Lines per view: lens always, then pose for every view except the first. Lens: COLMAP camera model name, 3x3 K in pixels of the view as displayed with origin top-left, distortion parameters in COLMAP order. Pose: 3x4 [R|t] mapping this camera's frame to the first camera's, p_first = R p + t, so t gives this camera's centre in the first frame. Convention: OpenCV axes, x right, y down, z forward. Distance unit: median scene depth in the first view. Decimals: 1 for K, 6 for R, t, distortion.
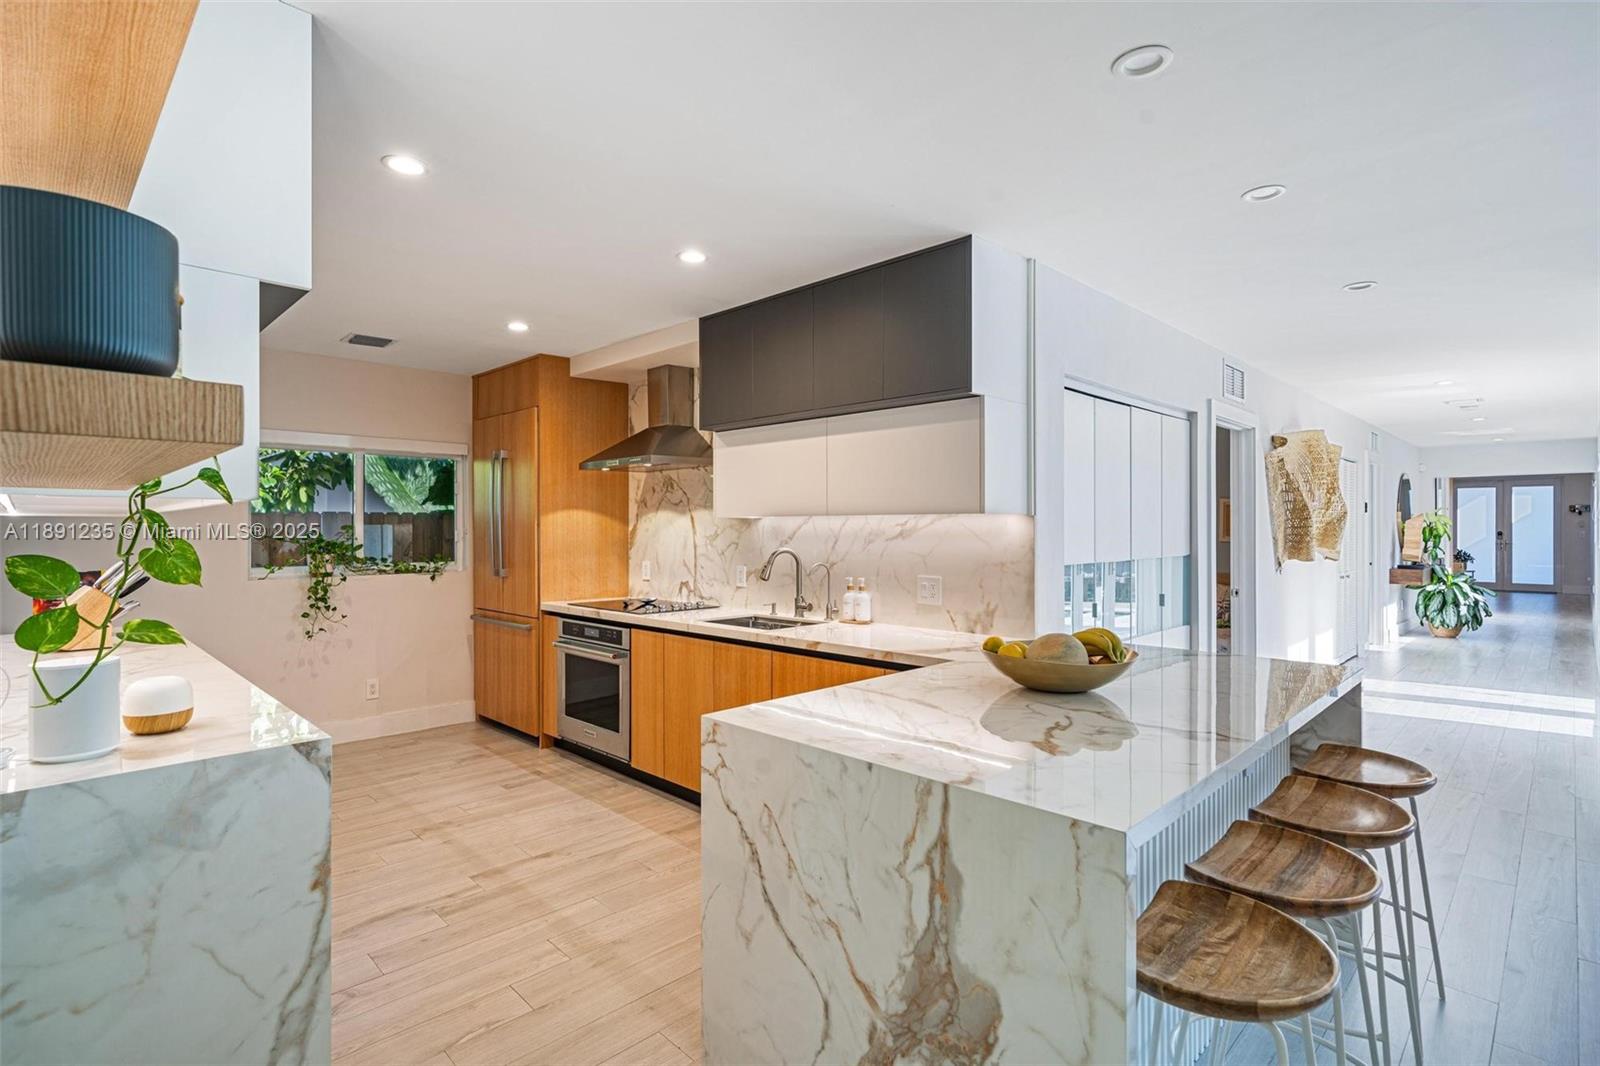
lens RADIAL K [[774.1, 0, 753.0], [0, 774.1, 529.8], [0, 0, 1]] dist [0.000657, -0.000061]
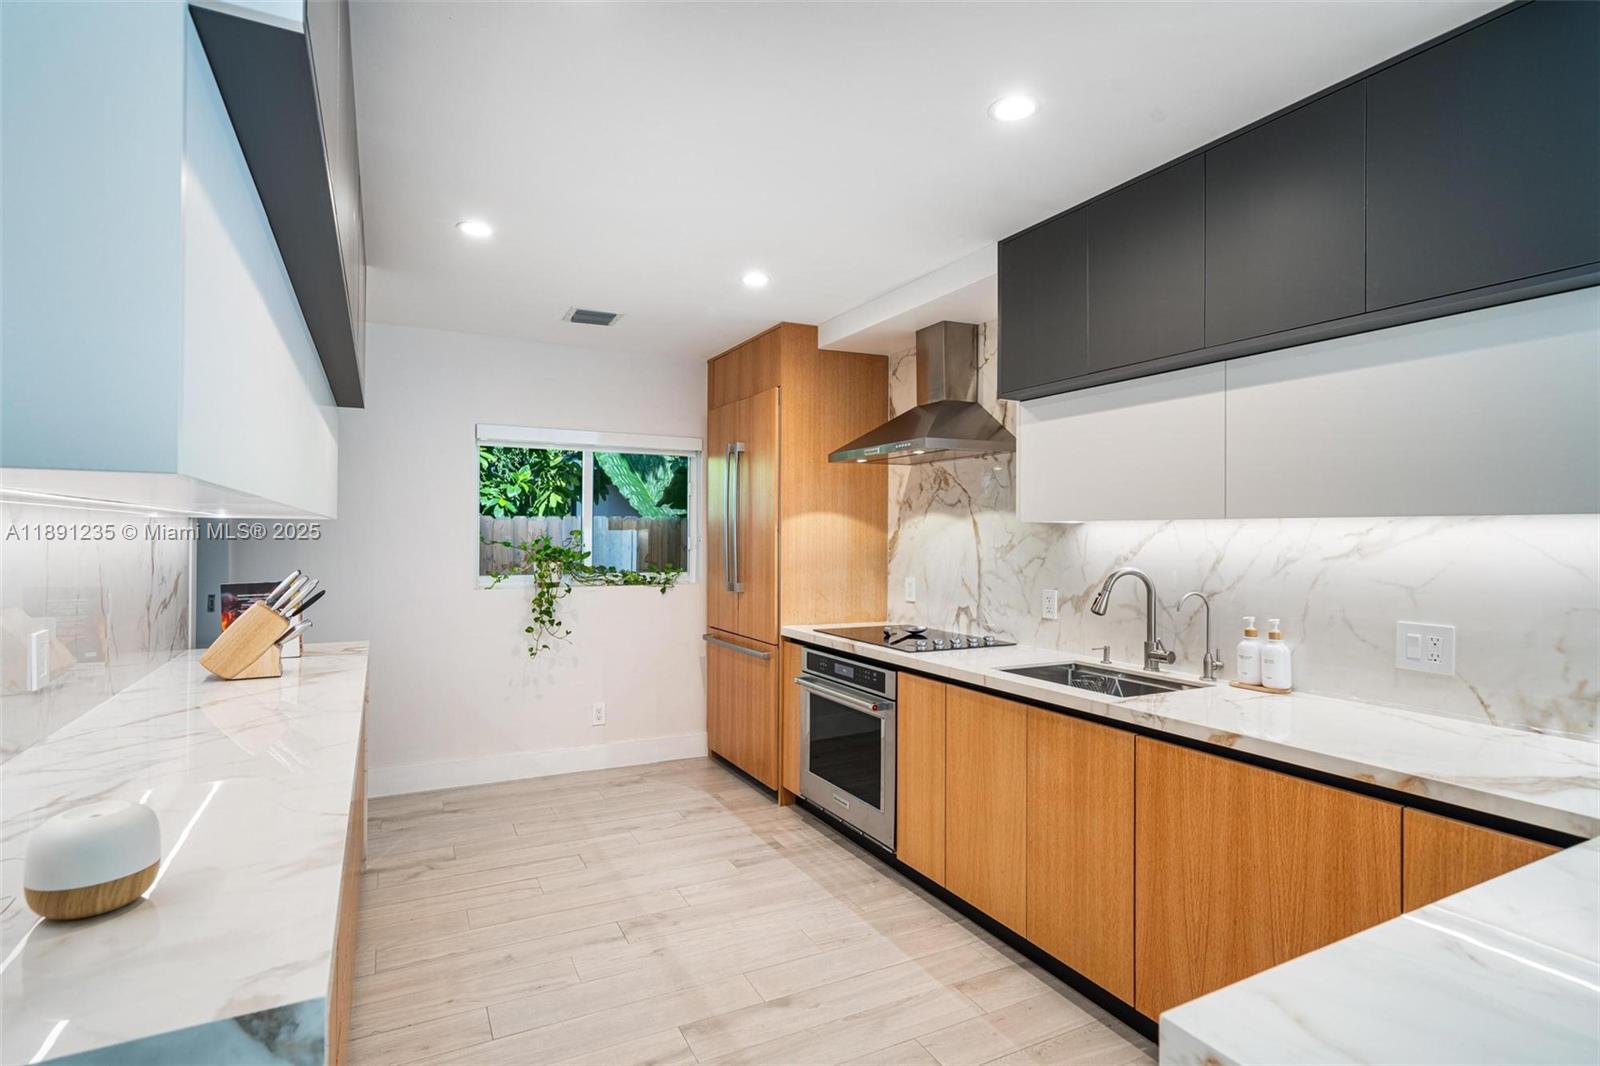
lens RADIAL K [[774.1, 0, 753.0], [0, 774.1, 529.8], [0, 0, 1]] dist [0.000657, -0.000061]
pose [[0.953083, 0.004966, -0.302669, -0.056782], [-0.007416, 0.999948, -0.006945, -0.001723], [0.302619, 0.008863, 0.953070, 0.215881]]
